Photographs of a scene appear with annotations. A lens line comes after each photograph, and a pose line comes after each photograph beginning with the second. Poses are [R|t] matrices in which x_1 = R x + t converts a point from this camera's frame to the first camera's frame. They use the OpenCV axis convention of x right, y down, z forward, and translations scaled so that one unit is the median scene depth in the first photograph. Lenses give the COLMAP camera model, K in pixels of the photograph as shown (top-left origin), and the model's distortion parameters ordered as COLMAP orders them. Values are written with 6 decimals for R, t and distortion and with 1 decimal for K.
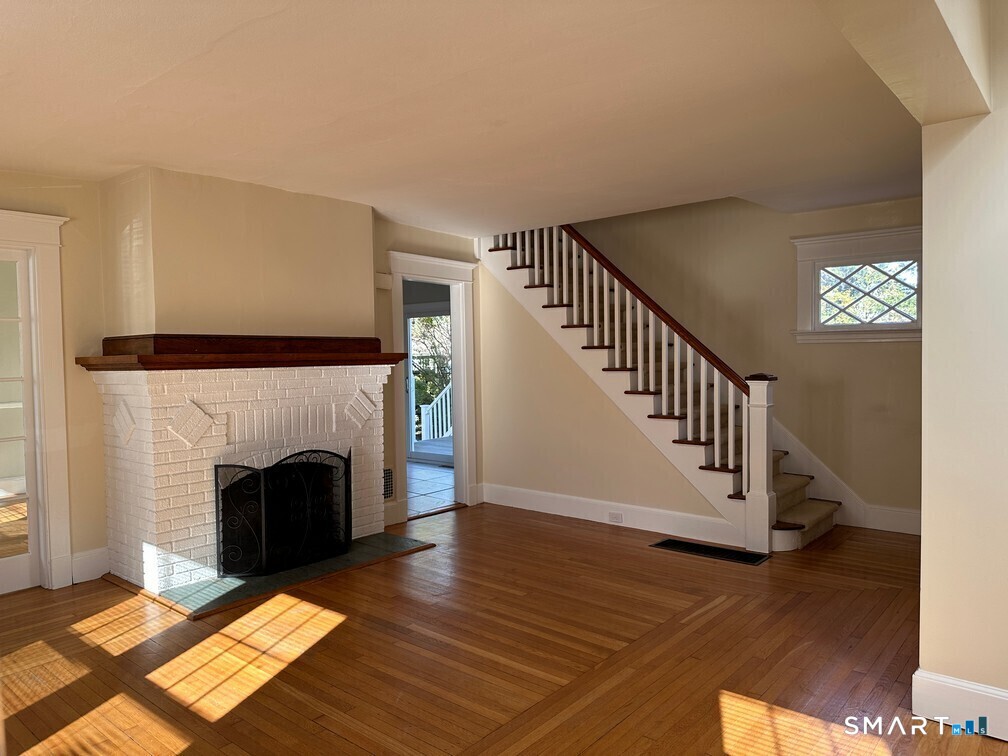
lens RADIAL K [[702.3, 0, 502.1], [0, 702.3, 381.5], [0, 0, 1]] dist [0.066161, -0.083854]
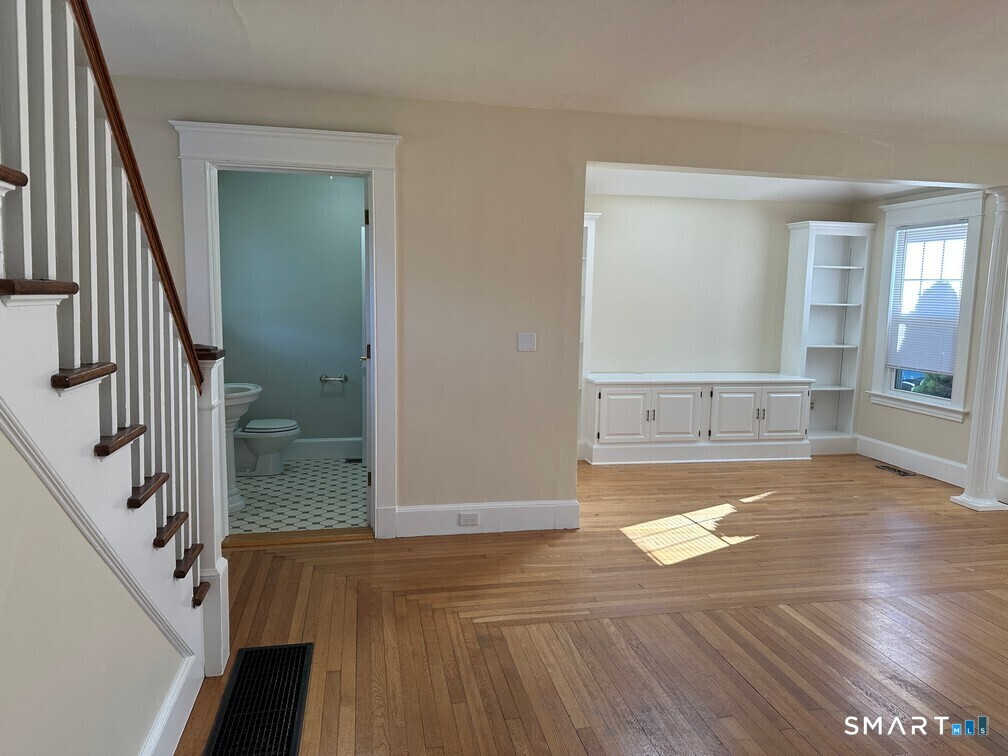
lens RADIAL K [[702.3, 0, 500.1], [0, 702.3, 376.5], [0, 0, 1]] dist [0.066161, -0.083854]
pose [[-0.787873, -0.073929, 0.611384, -0.178556], [0.018598, 0.989459, 0.143612, -0.081526], [-0.615557, 0.124518, -0.778194, 1.718877]]
